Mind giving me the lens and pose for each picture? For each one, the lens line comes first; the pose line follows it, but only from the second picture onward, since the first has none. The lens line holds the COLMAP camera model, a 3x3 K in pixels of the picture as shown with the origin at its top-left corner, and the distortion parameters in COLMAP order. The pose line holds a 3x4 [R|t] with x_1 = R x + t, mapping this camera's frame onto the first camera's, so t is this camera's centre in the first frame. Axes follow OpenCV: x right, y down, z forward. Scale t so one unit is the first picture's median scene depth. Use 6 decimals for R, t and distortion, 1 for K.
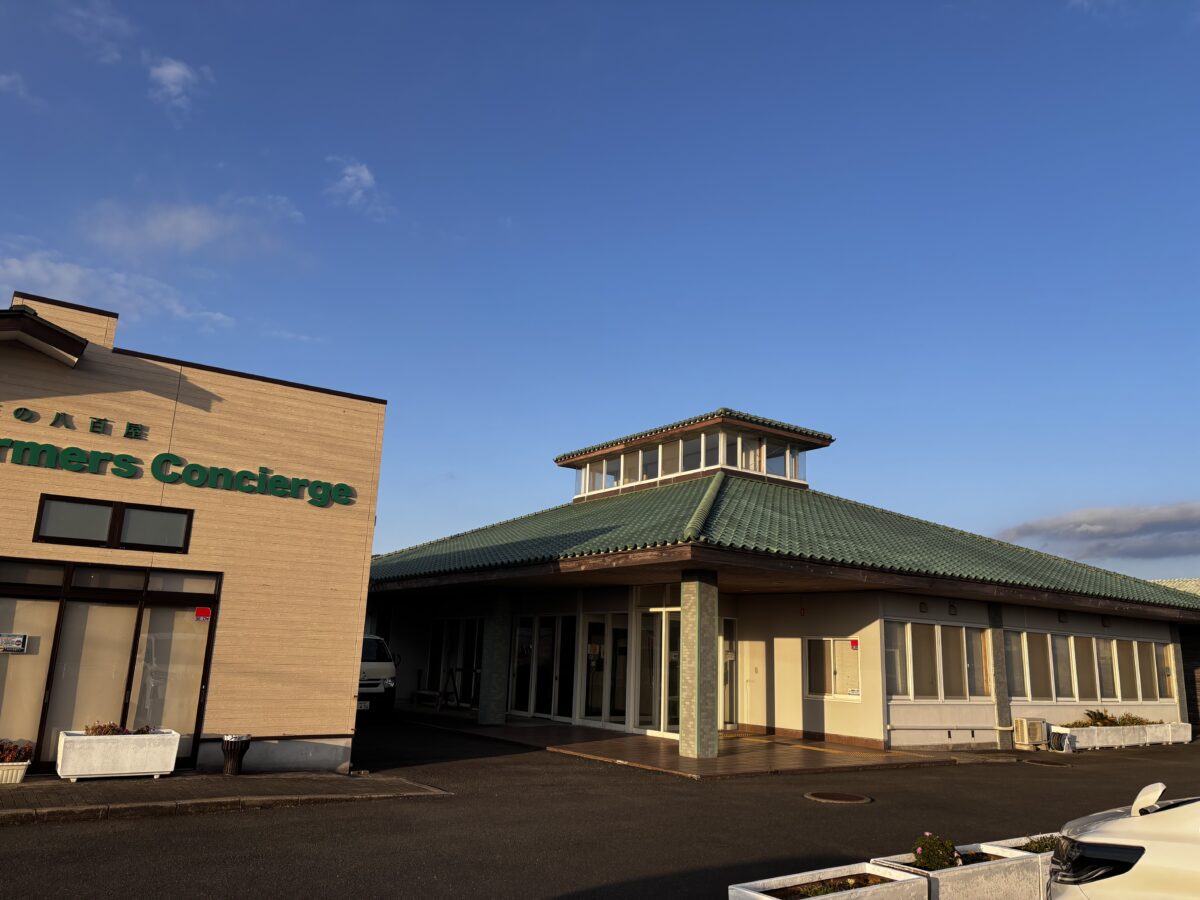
lens RADIAL K [[912.6, 0, 600.2], [0, 912.6, 446.2], [0, 0, 1]] dist [0.042791, -0.029749]
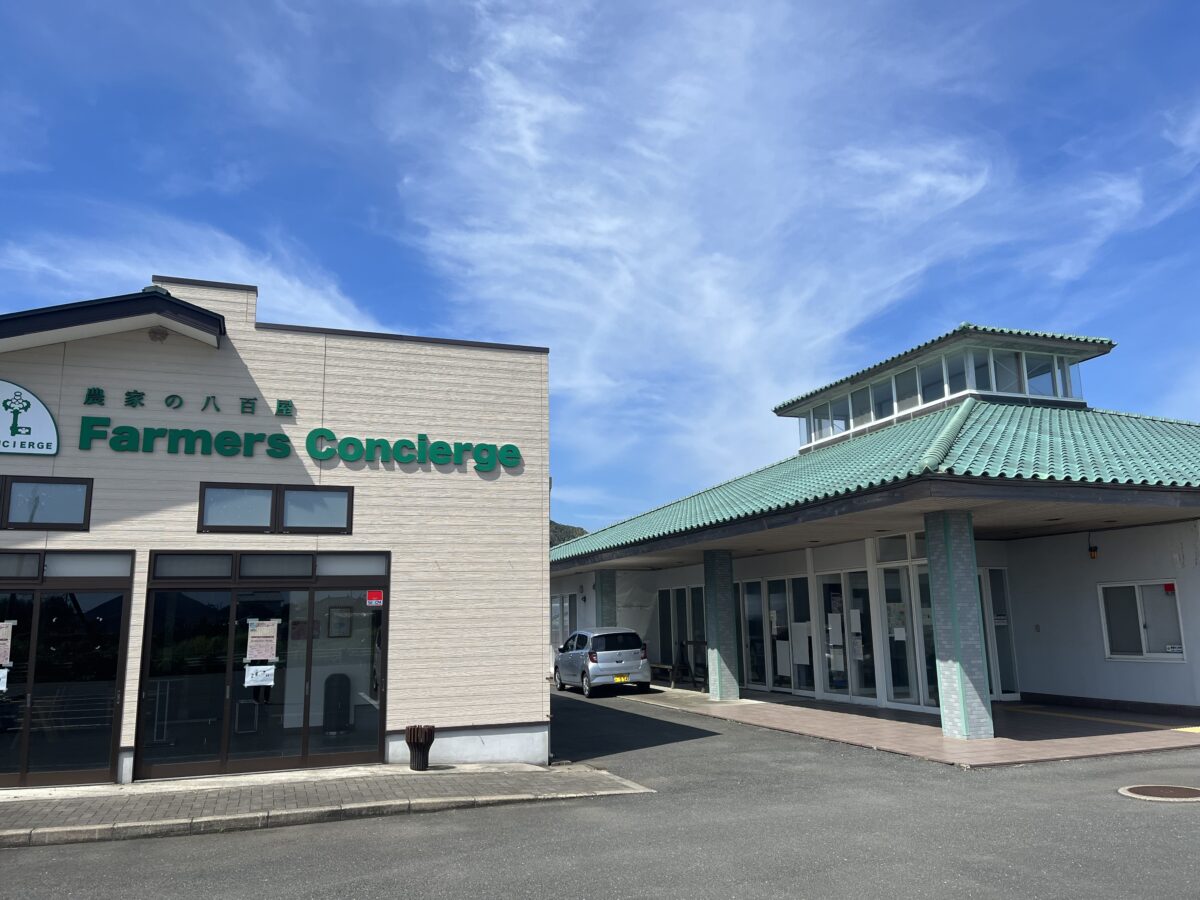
lens RADIAL K [[919.4, 0, 600.2], [0, 919.4, 451.5], [0, 0, 1]] dist [0.030897, -0.017863]
pose [[0.960695, -0.100358, -0.258832, 0.036714], [0.109779, 0.993709, 0.022164, 0.038007], [0.254979, -0.049707, 0.965668, 0.159249]]
